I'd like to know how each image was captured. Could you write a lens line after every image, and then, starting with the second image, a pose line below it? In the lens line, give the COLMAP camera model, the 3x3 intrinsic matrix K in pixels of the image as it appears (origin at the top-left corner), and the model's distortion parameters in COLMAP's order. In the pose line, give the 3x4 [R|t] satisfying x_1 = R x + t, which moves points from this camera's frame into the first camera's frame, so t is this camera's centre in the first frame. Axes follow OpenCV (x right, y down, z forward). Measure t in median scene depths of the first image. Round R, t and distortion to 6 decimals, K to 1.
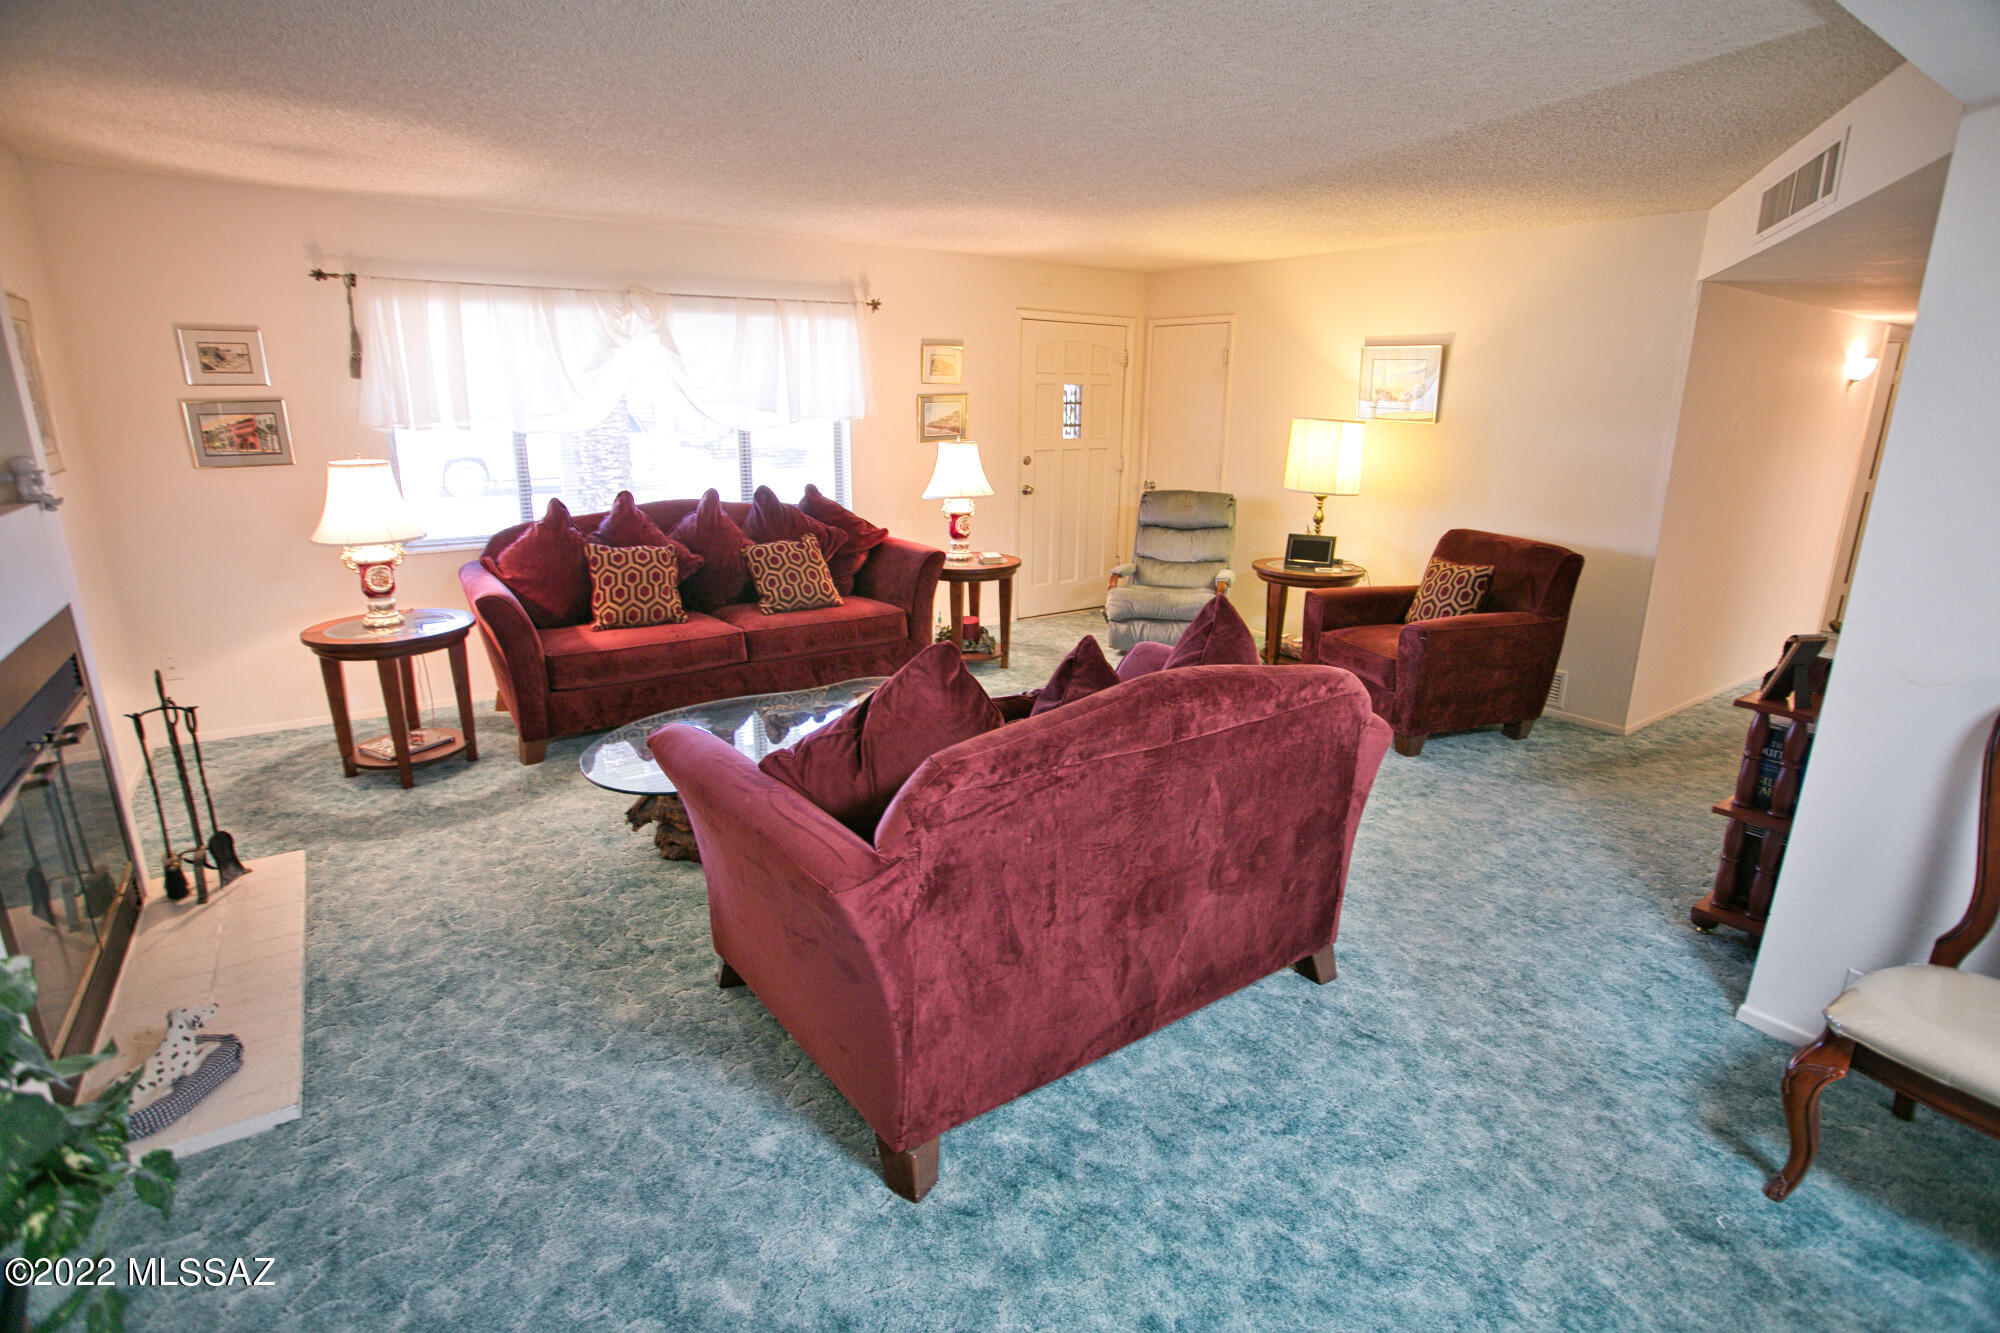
lens RADIAL K [[979.7, 0, 1012.9], [0, 979.7, 661.1], [0, 0, 1]] dist [-0.068905, 0.028834]
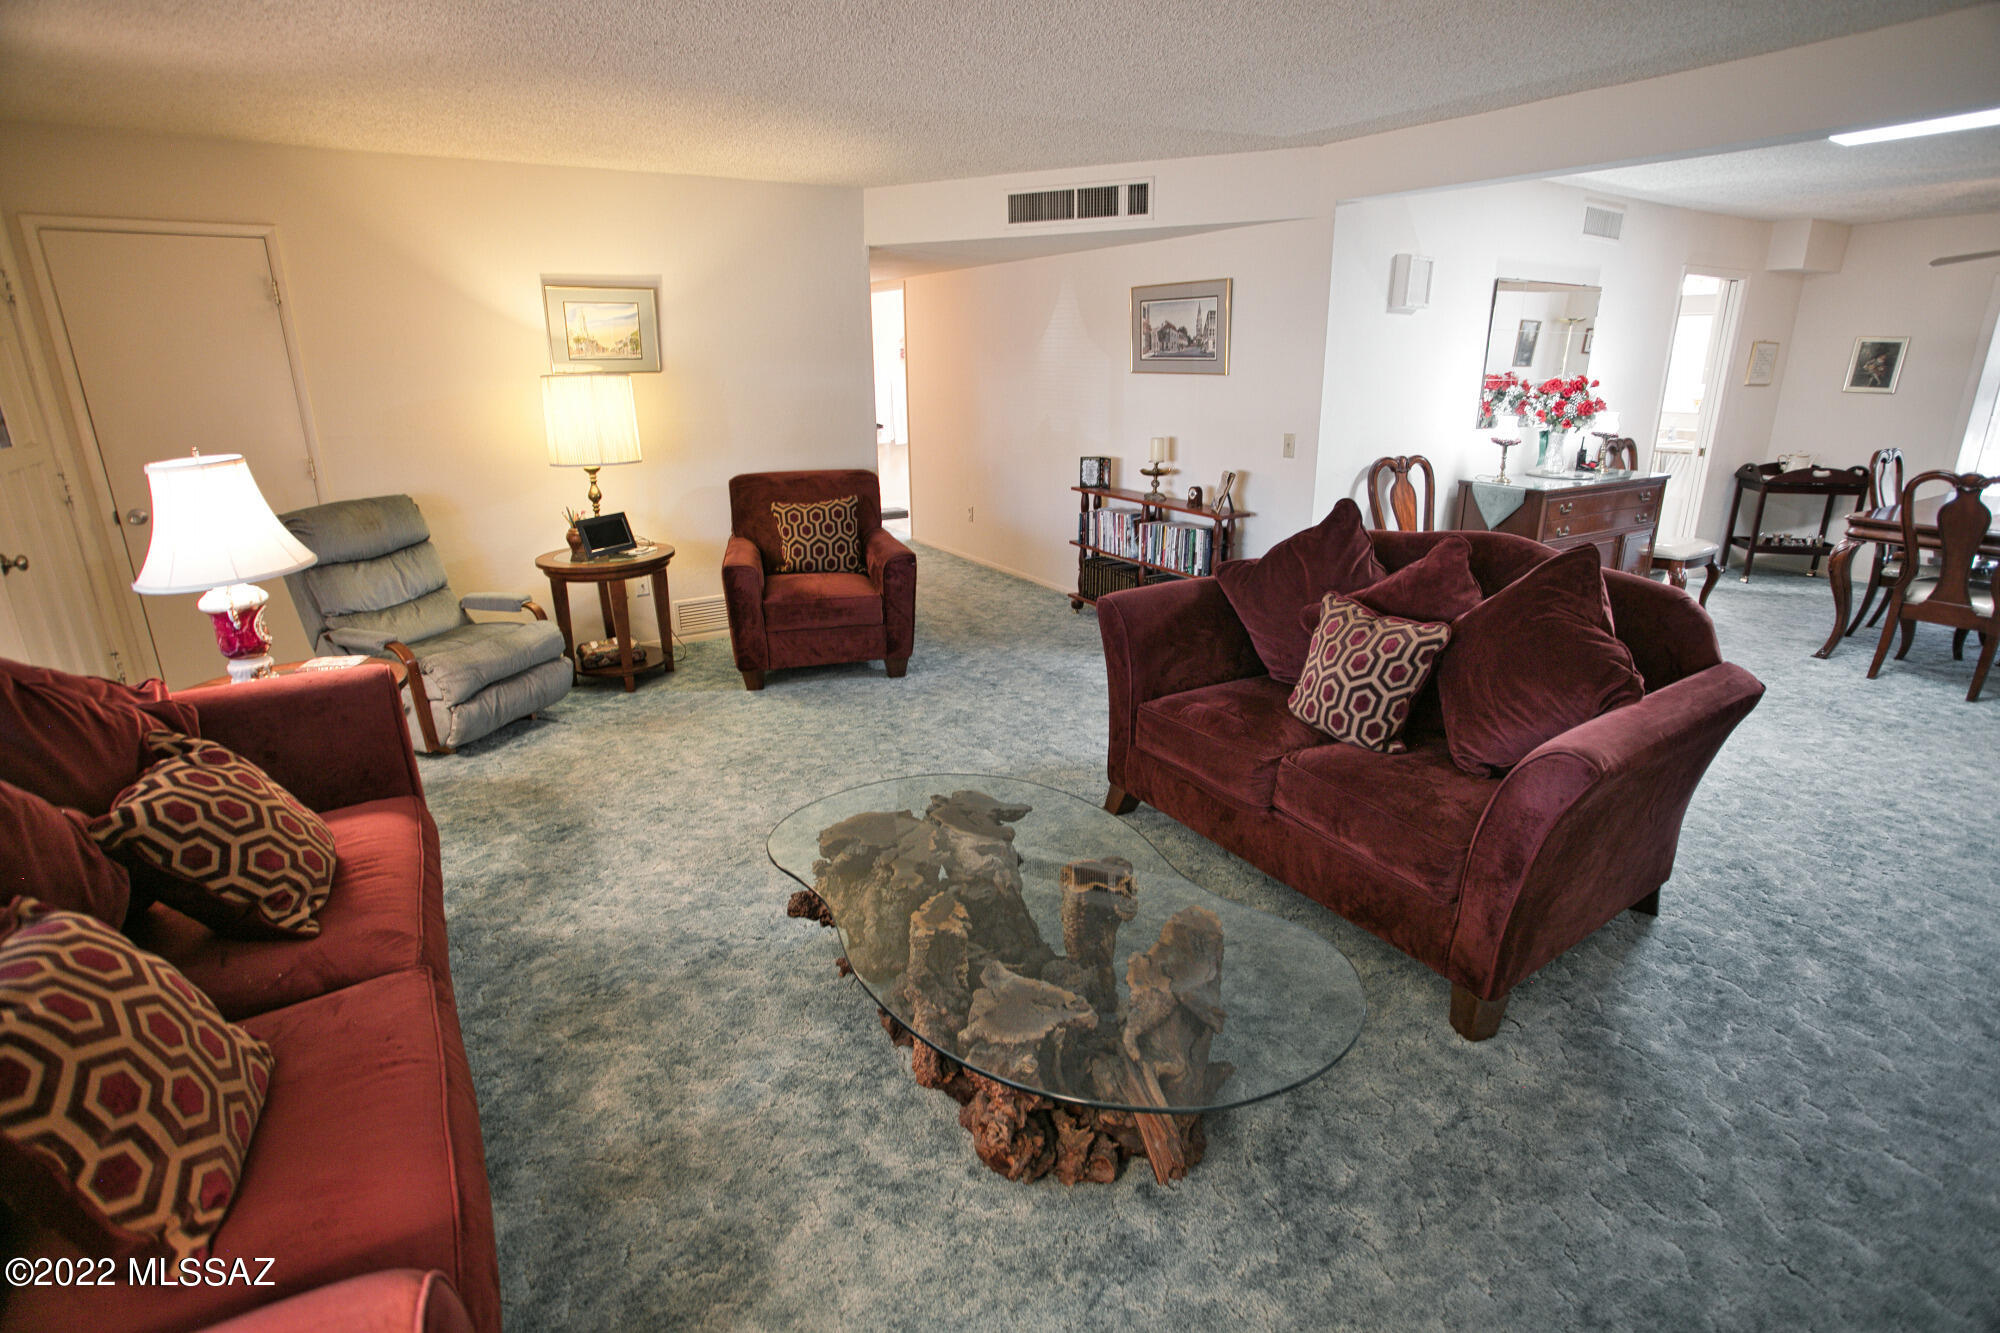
lens RADIAL K [[979.7, 0, 1012.9], [0, 979.7, 661.1], [0, 0, 1]] dist [-0.068905, 0.028834]
pose [[0.056549, -0.314157, 0.947685, -0.554890], [0.268261, 0.919080, 0.288667, -0.179767], [-0.961685, 0.237903, 0.136249, 0.652305]]
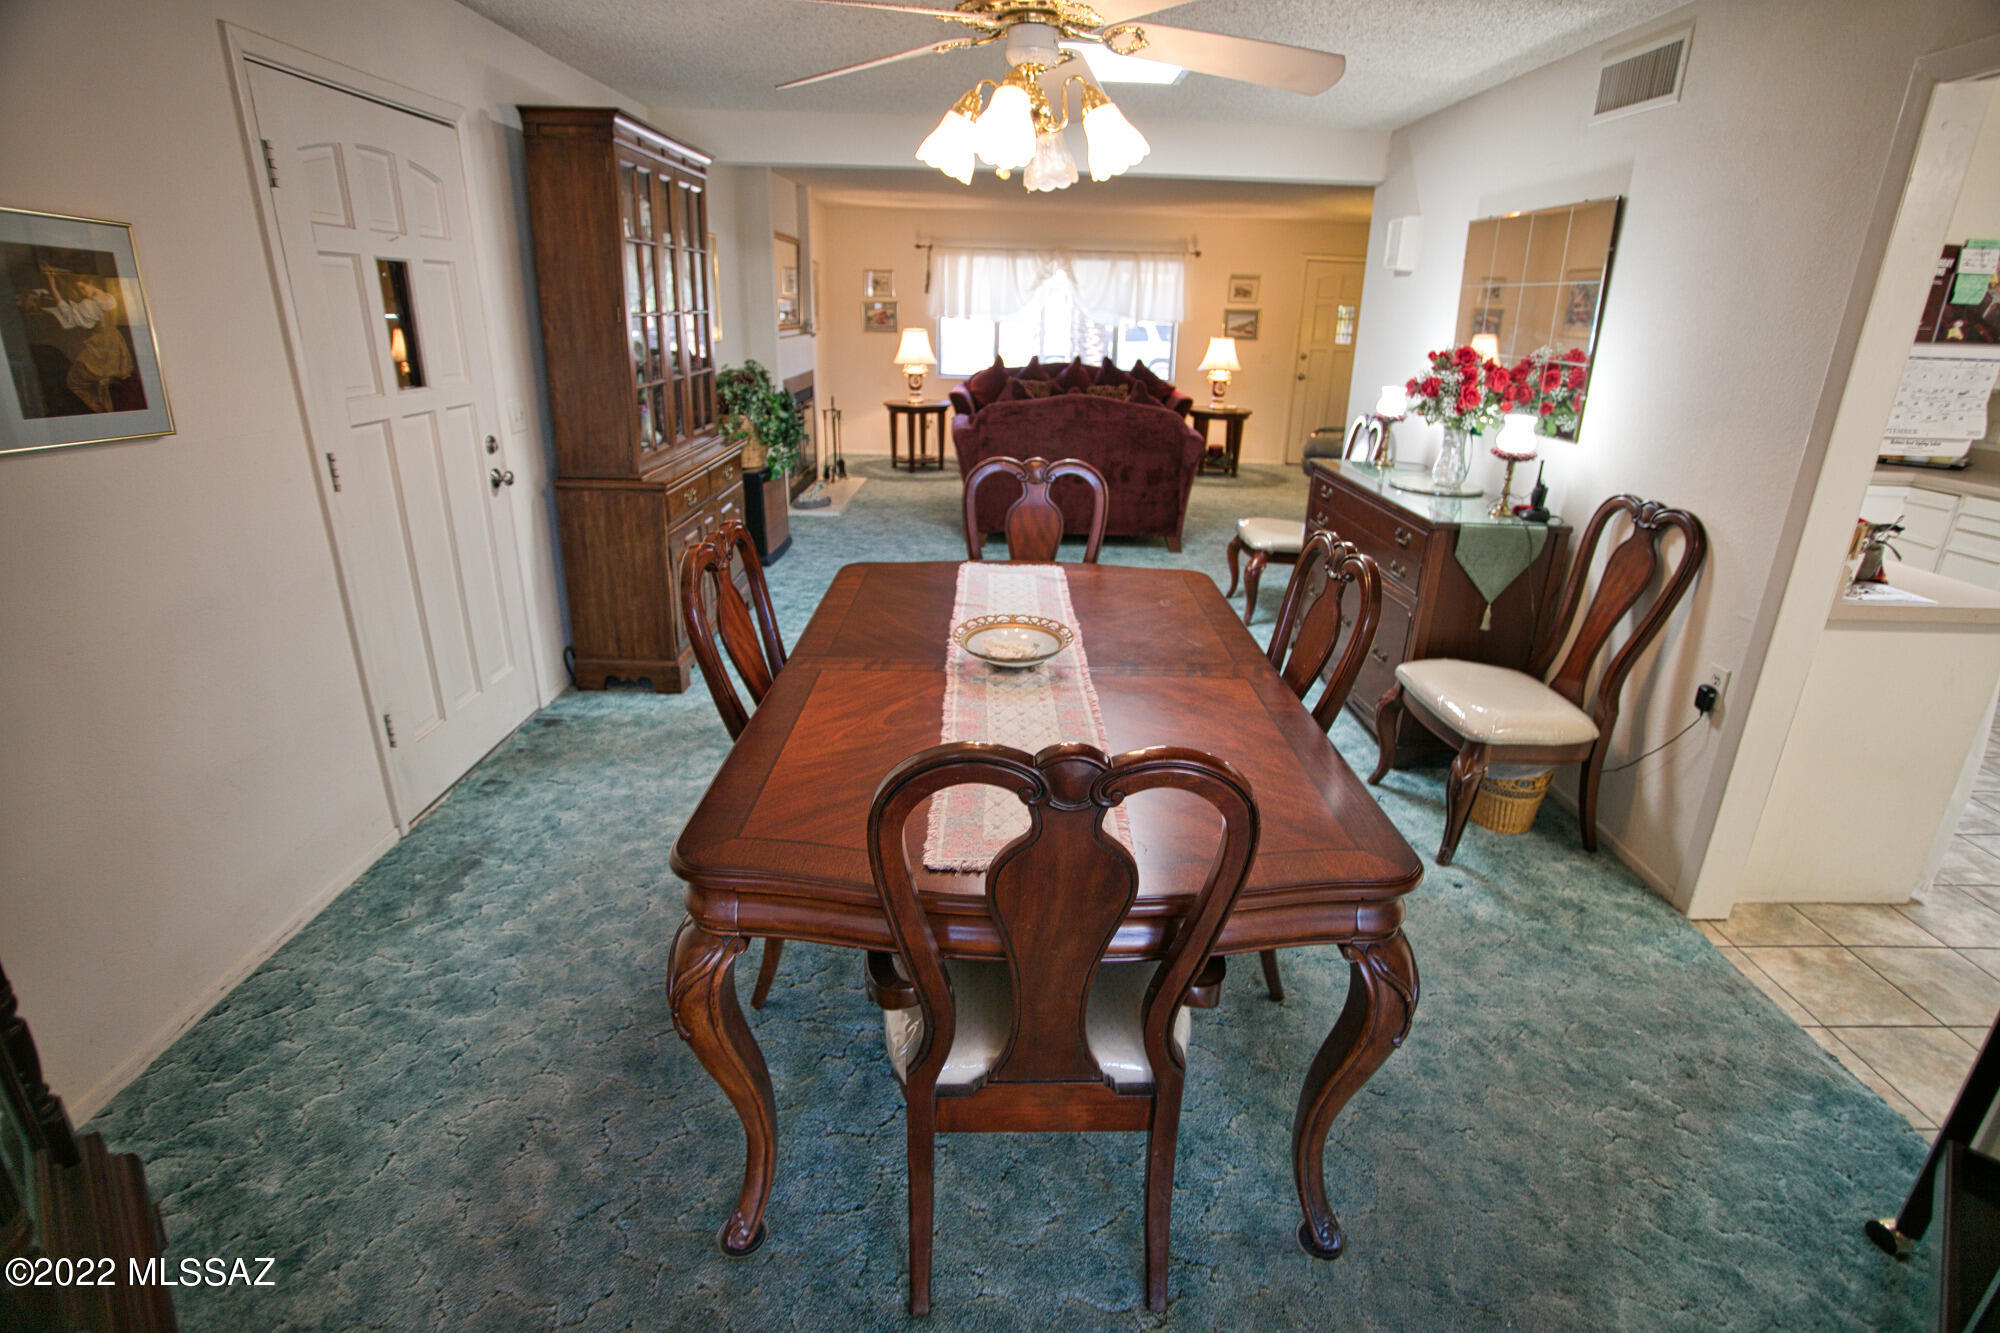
lens RADIAL K [[979.7, 0, 1012.9], [0, 979.7, 661.1], [0, 0, 1]] dist [-0.068905, 0.028834]
pose [[0.823322, 0.202889, -0.530073, 0.695433], [-0.163344, 0.979114, 0.121053, 0.191131], [0.543563, -0.013081, 0.839267, -0.652145]]
